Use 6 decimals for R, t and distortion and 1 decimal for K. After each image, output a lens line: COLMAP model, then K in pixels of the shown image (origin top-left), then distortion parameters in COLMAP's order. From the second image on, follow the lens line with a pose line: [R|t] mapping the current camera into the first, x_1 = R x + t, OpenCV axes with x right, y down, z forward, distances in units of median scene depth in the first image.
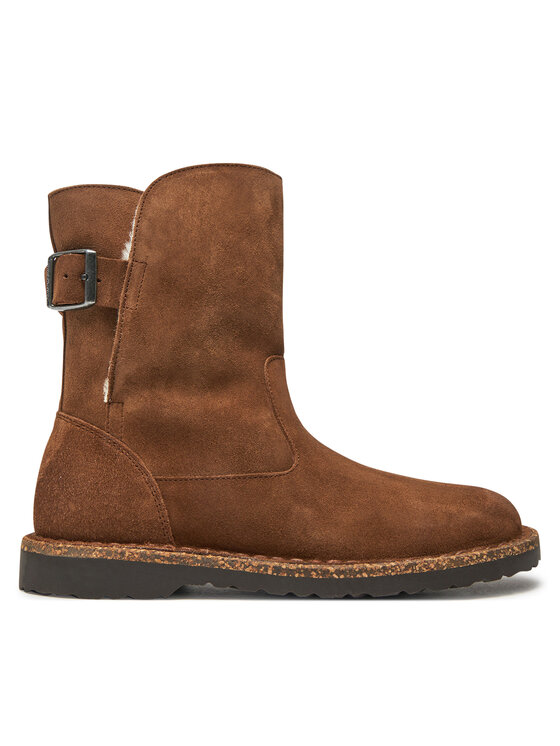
lens RADIAL K [[796.4, 0, 279.4], [0, 796.4, 372.3], [0, 0, 1]] dist [0.019314, 0.000000]
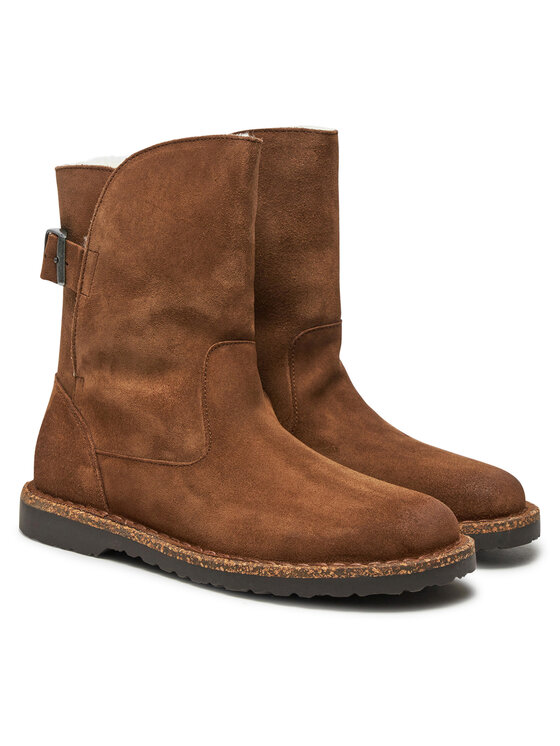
lens RADIAL K [[1702.5, 0, 280.0], [0, 1702.5, 373.7], [0, 0, 1]] dist [0.392471, 0.000000]
pose [[0.813063, 0.122044, -0.569240, 1.416453], [0.015258, 0.972977, 0.230397, -0.526445], [0.581976, -0.196013, 0.789229, -0.732239]]
